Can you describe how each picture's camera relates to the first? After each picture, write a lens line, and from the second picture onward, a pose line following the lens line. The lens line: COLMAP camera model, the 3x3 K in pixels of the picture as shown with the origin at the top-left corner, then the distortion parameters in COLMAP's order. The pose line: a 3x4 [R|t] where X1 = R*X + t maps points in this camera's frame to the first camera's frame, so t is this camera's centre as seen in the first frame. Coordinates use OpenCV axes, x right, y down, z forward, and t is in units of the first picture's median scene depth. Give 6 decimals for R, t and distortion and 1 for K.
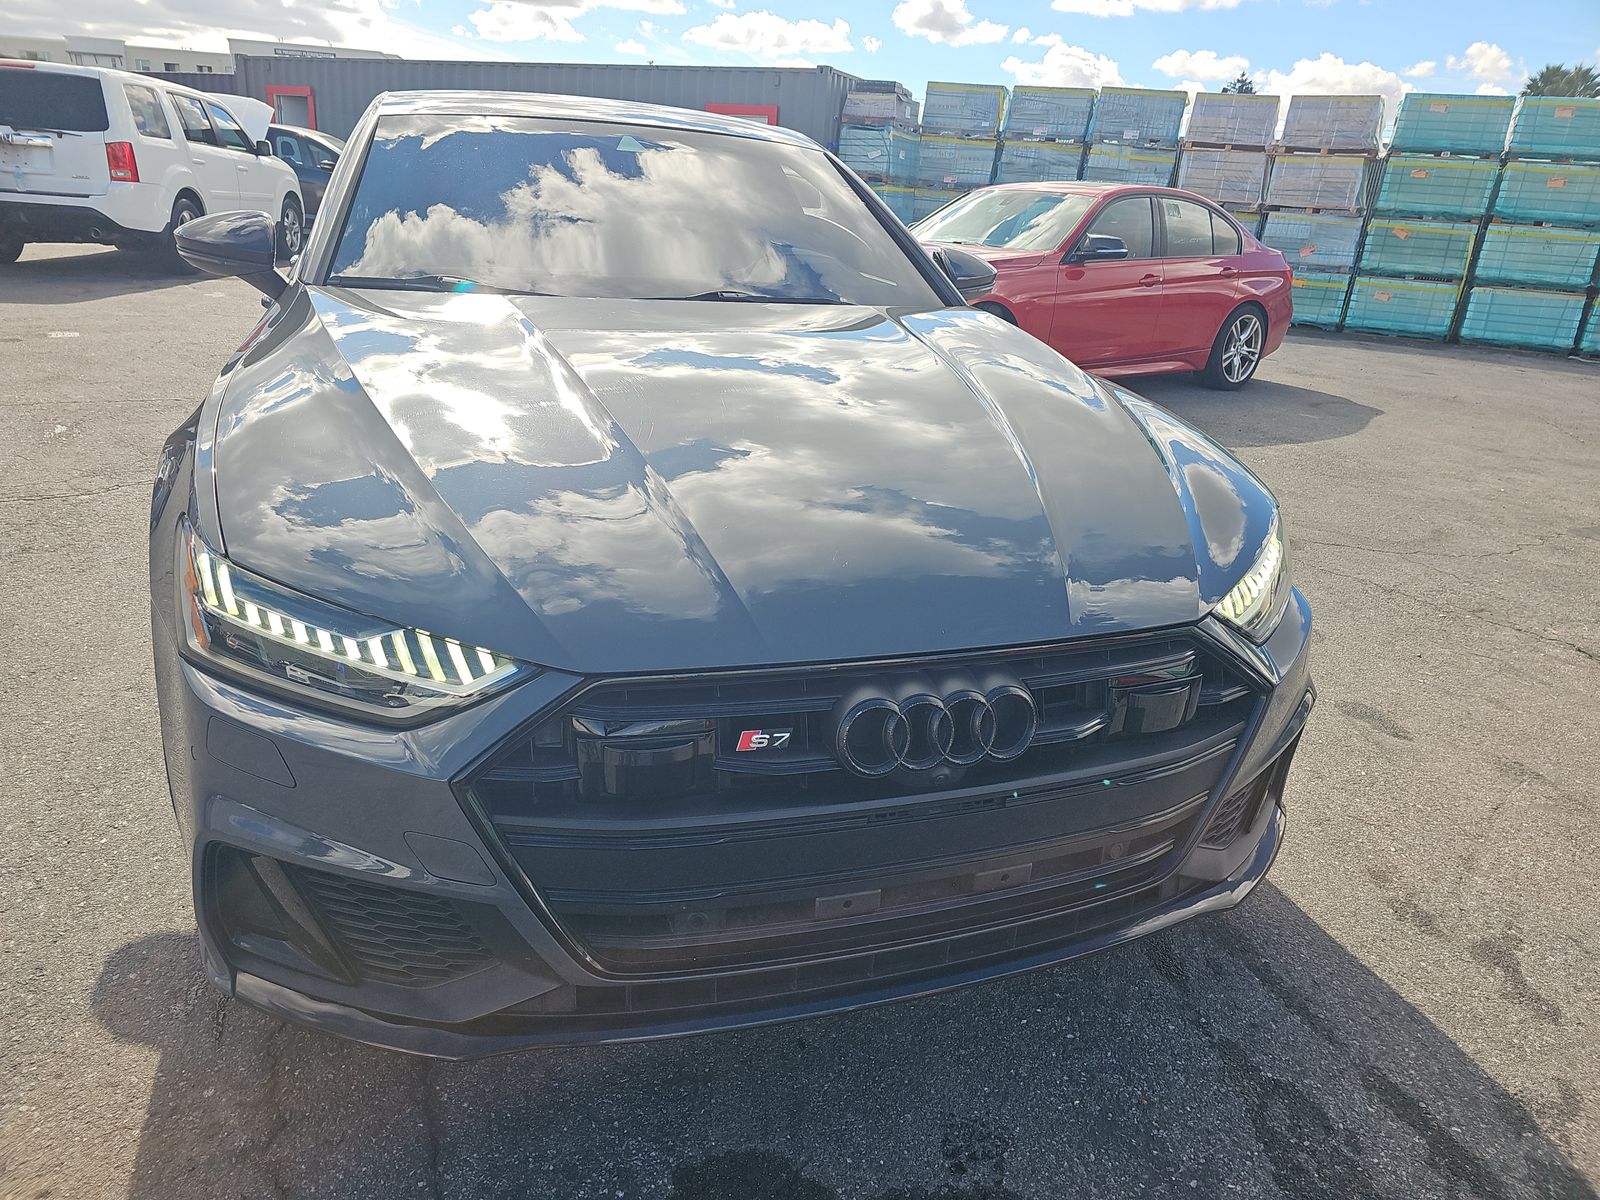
lens RADIAL K [[1056.1, 0, 803.0], [0, 1056.1, 586.0], [0, 0, 1]] dist [0.037191, -0.039039]
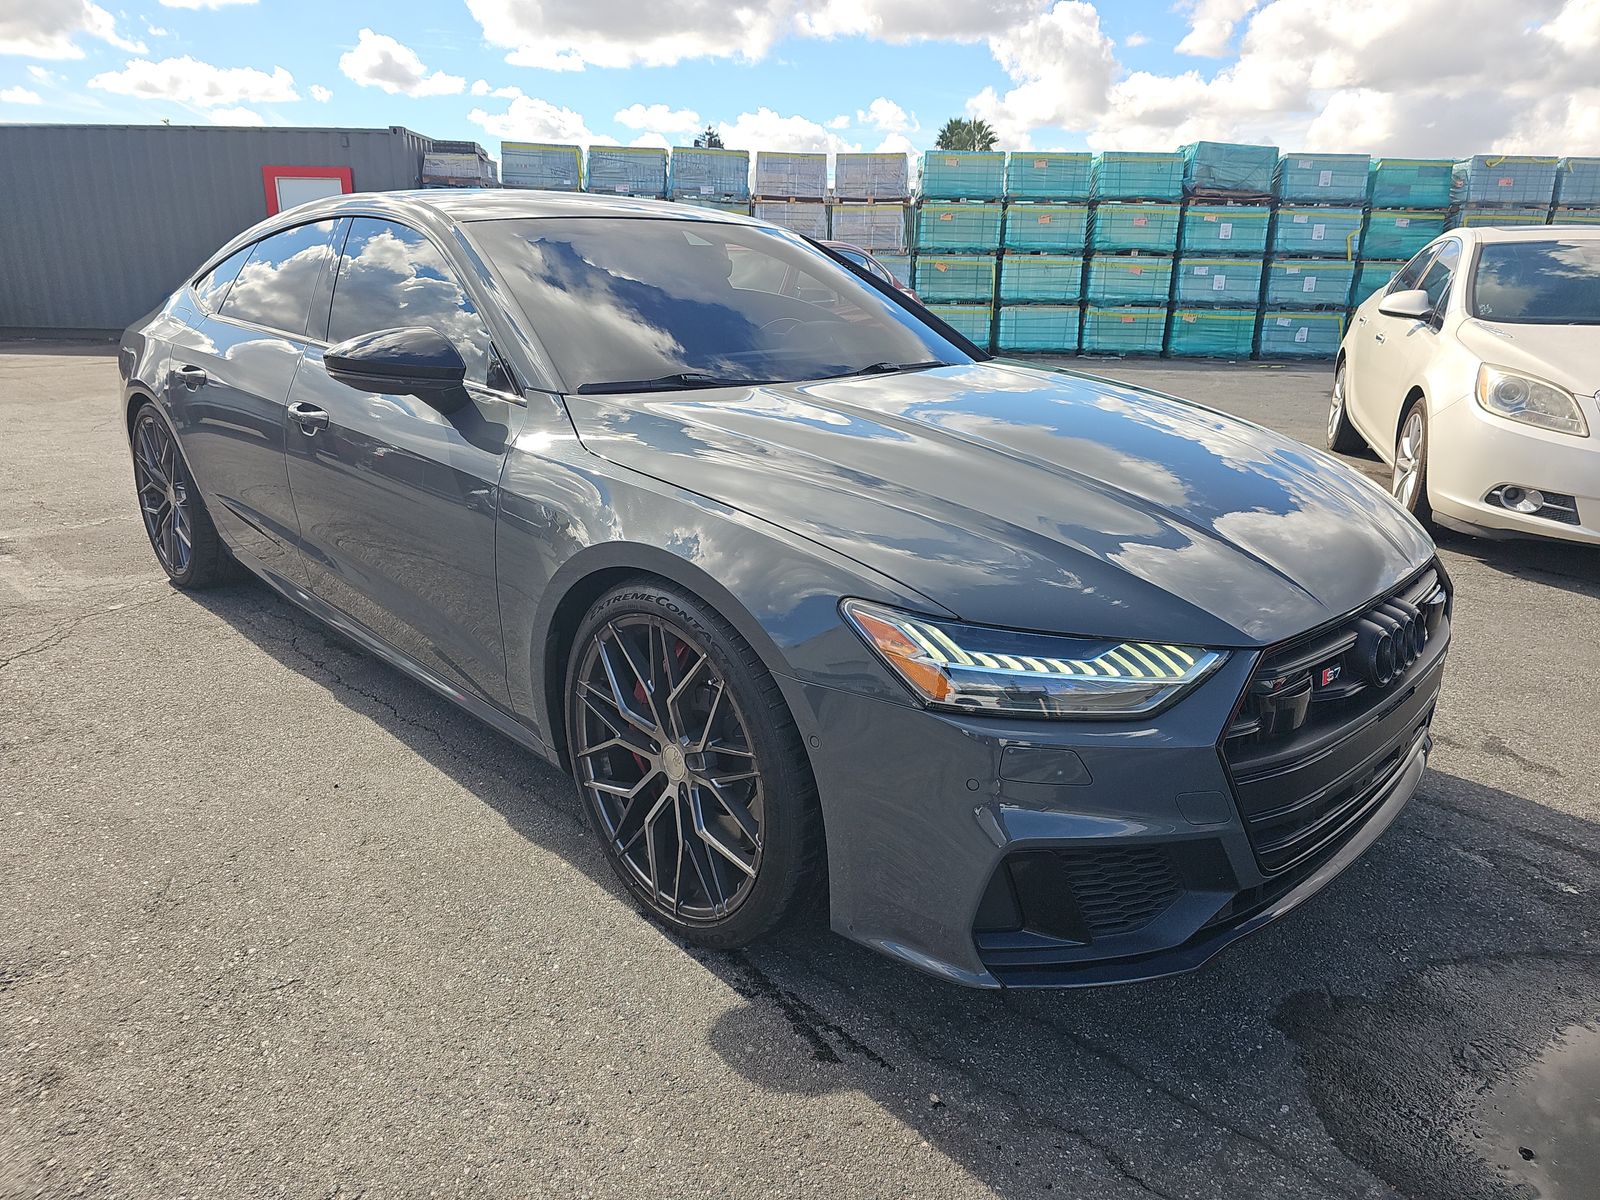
lens RADIAL K [[1056.1, 0, 803.0], [0, 1056.1, 586.0], [0, 0, 1]] dist [0.037191, -0.039039]
pose [[0.901931, -0.173064, 0.395689, -0.110024], [0.188734, 0.982028, -0.000684, -0.008859], [-0.388459, 0.075297, 0.918384, -0.002266]]
